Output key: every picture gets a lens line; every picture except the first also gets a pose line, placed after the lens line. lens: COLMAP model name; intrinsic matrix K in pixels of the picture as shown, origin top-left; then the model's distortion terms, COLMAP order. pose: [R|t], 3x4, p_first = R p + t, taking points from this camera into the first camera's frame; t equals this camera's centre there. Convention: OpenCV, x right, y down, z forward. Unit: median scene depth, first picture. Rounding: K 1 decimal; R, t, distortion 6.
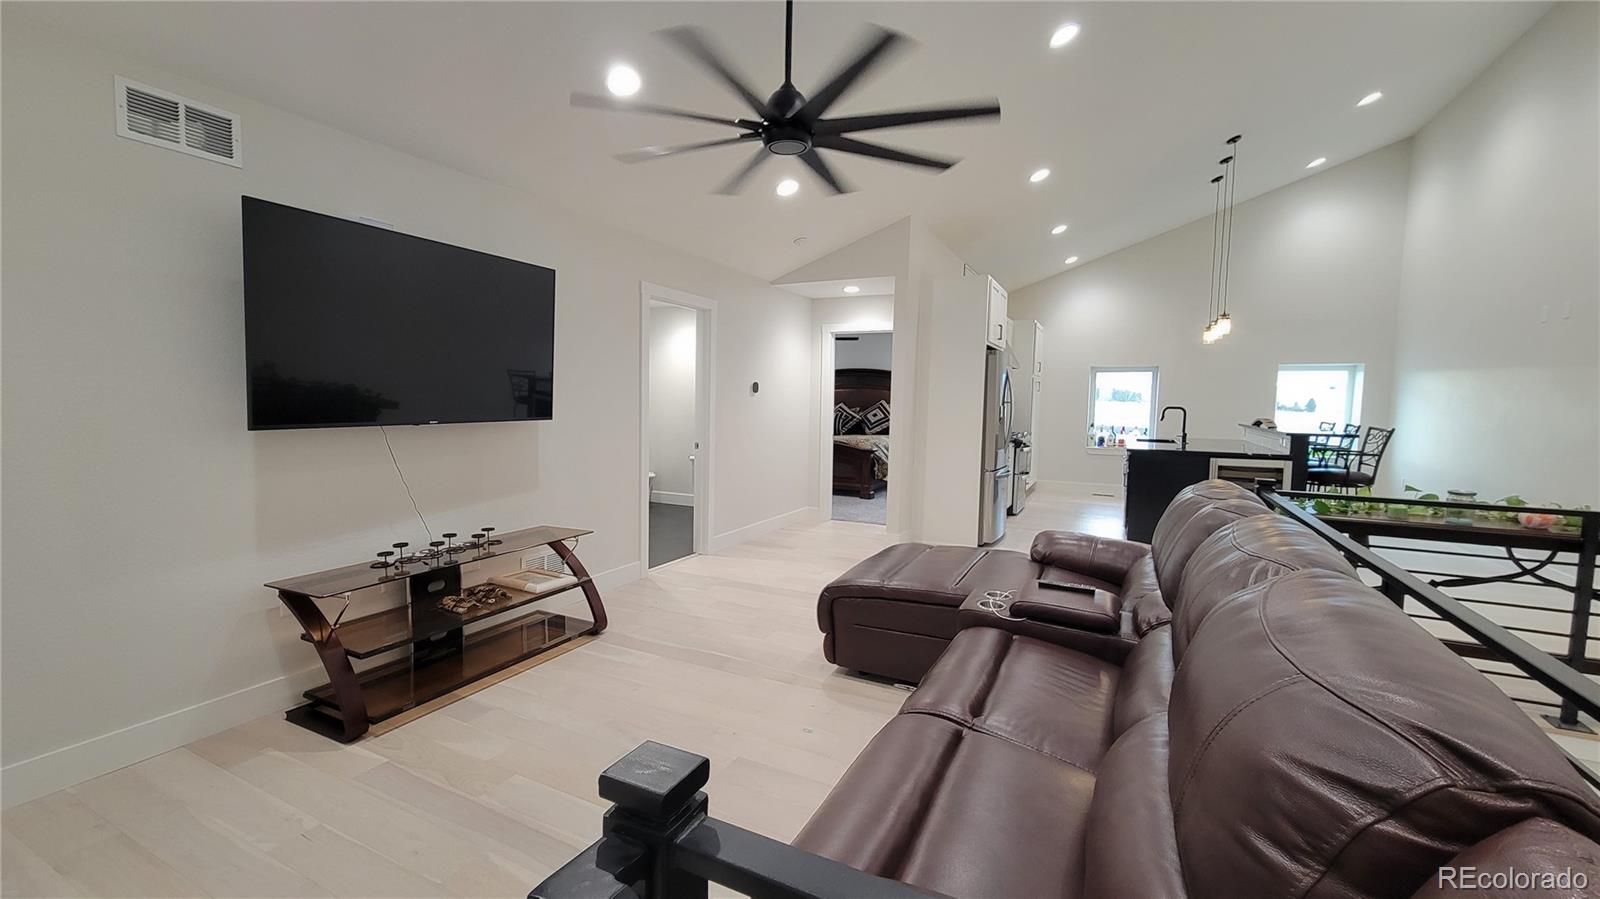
lens RADIAL K [[649.4, 0, 800.0], [0, 649.4, 449.5], [0, 0, 1]] dist [-0.002942, -0.000518]
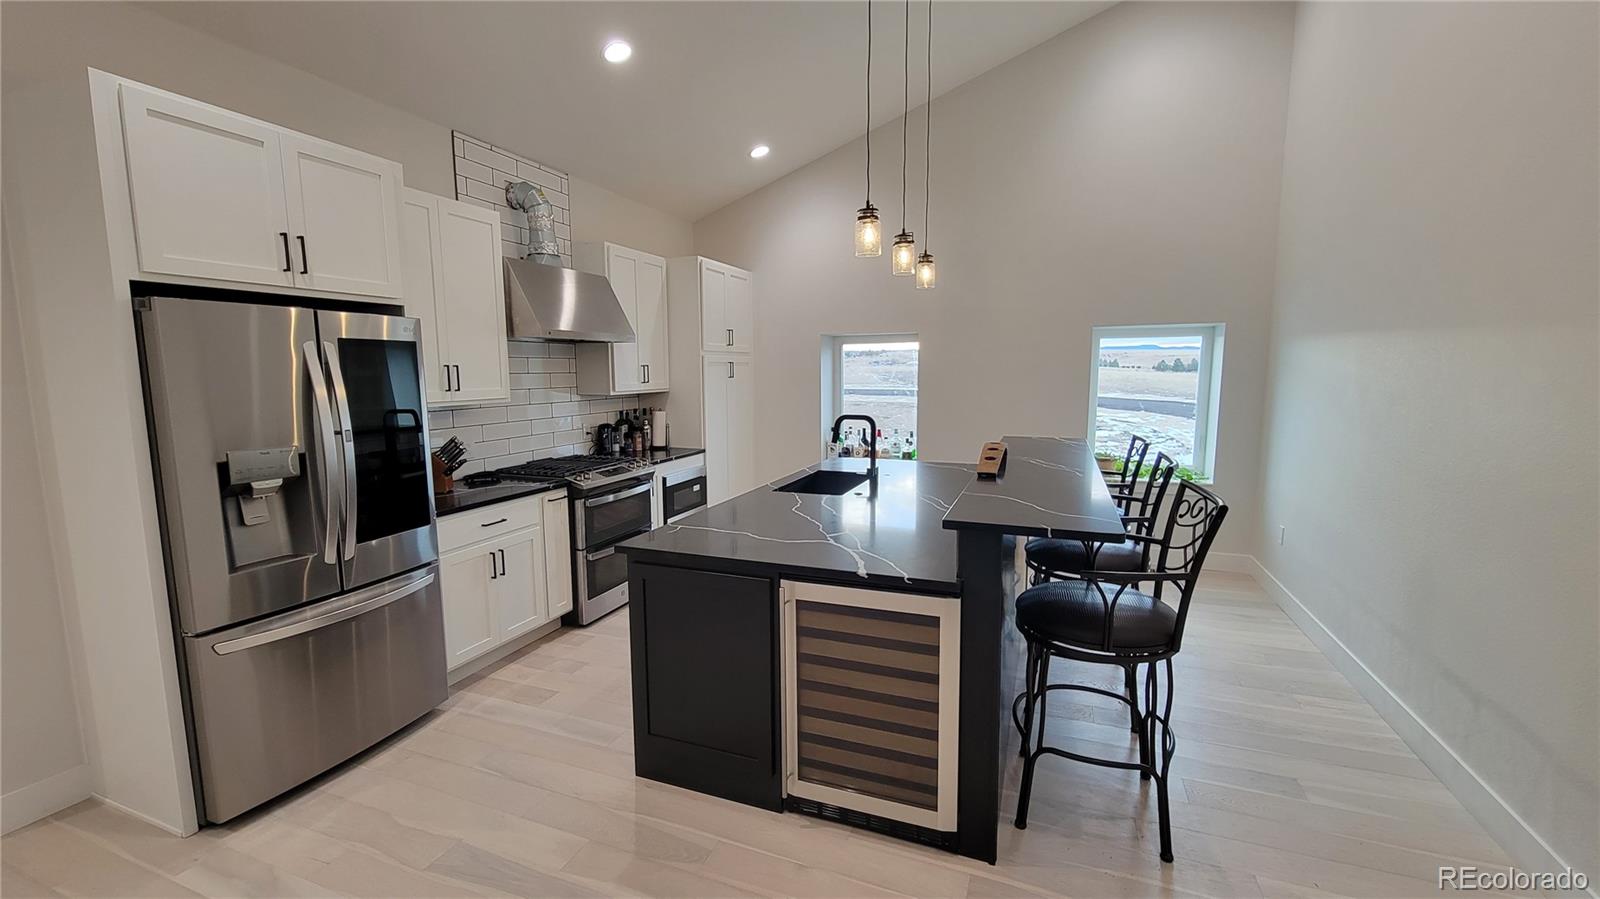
lens RADIAL K [[648.3, 0, 800.0], [0, 648.3, 449.5], [0, 0, 1]] dist [0.002037, -0.002983]
pose [[0.995989, -0.030955, 0.083949, 0.628141], [0.027074, 0.998529, 0.046981, -0.080961], [-0.085280, -0.044519, 0.995362, 0.640329]]
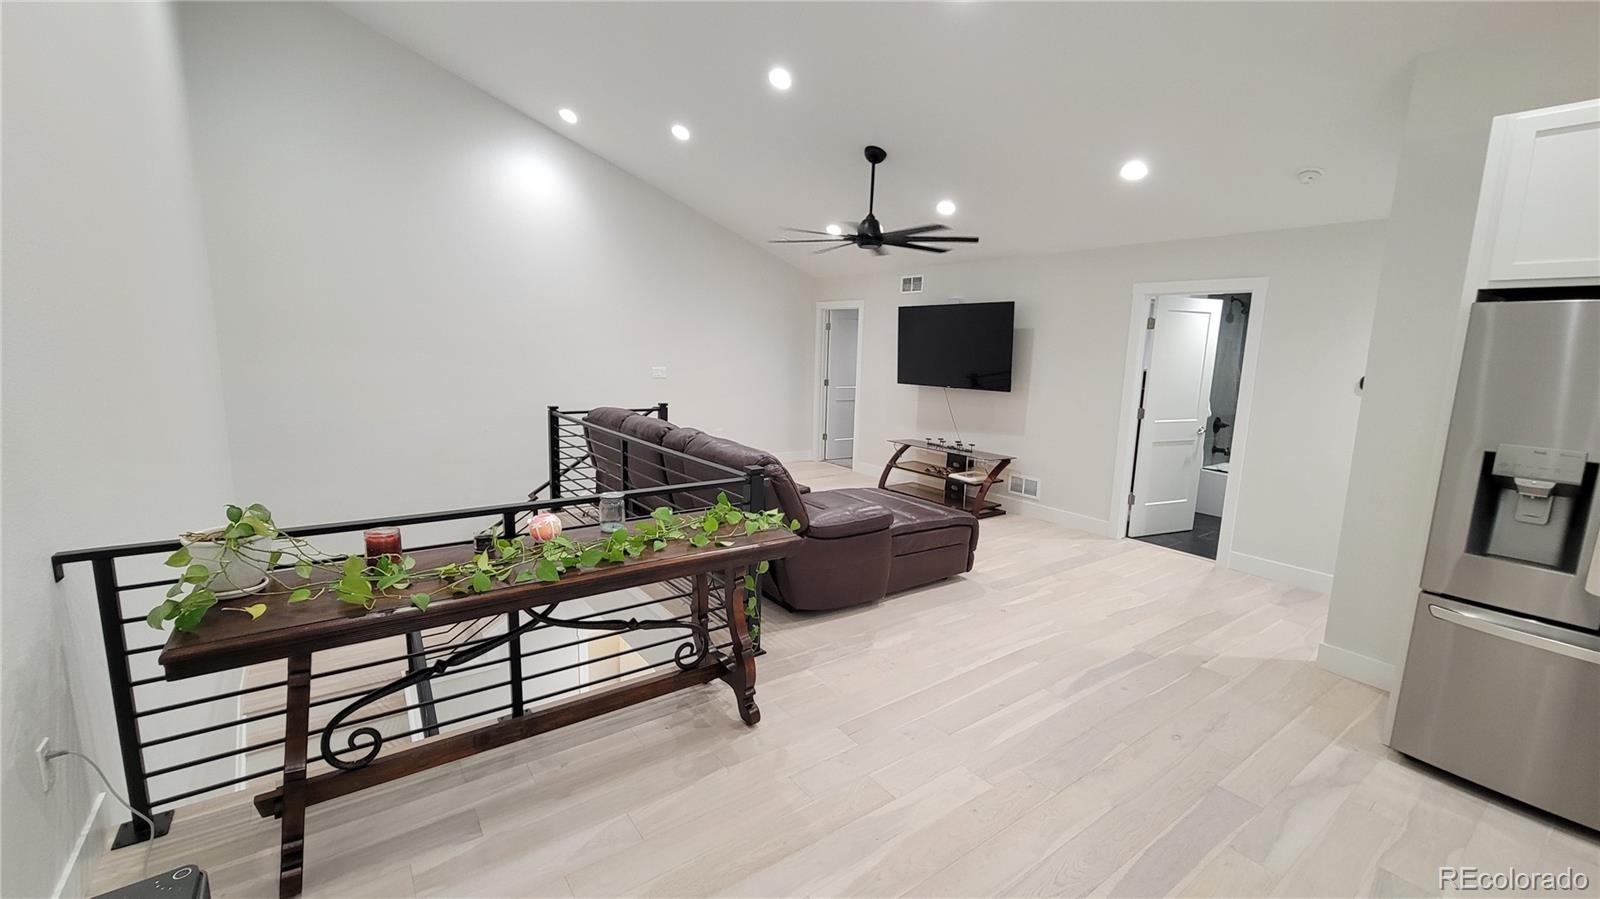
lens RADIAL K [[649.4, 0, 800.0], [0, 649.4, 449.5], [0, 0, 1]] dist [-0.002942, -0.000518]
pose [[-0.459579, 0.113405, -0.880867, 0.880744], [-0.103102, 0.978296, 0.179740, -0.094776], [0.882132, 0.173424, -0.437912, 0.839948]]
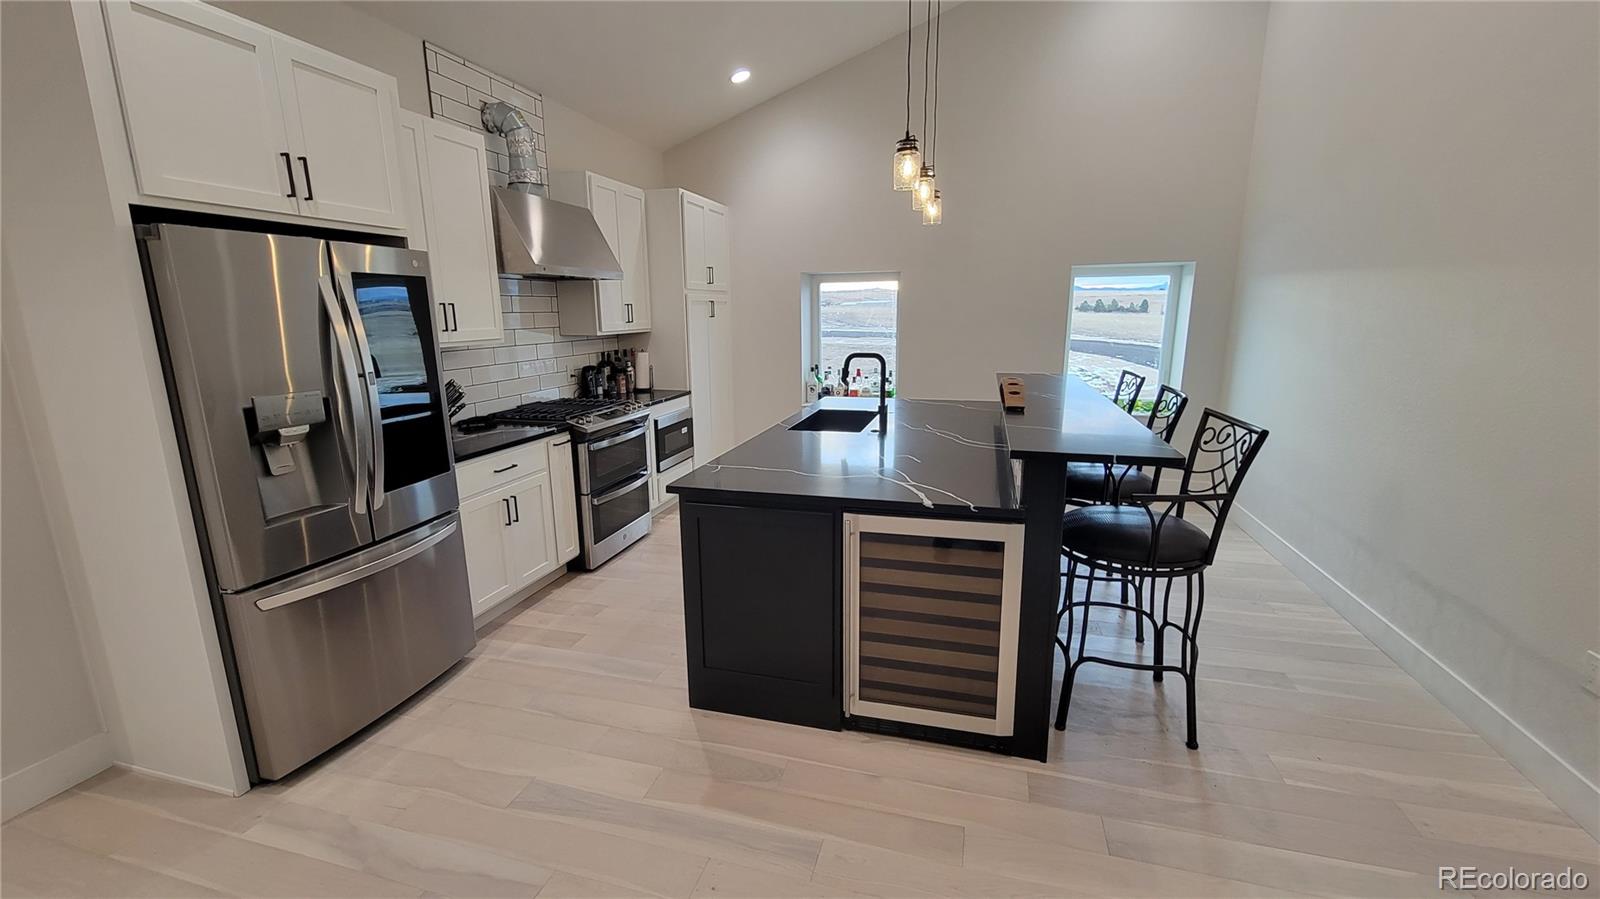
lens RADIAL K [[649.4, 0, 800.0], [0, 649.4, 449.5], [0, 0, 1]] dist [-0.002942, -0.000518]
pose [[0.981997, -0.061915, 0.178462, 0.552733], [0.037424, 0.989799, 0.137470, -0.079622], [-0.185153, -0.128316, 0.974296, 0.646208]]
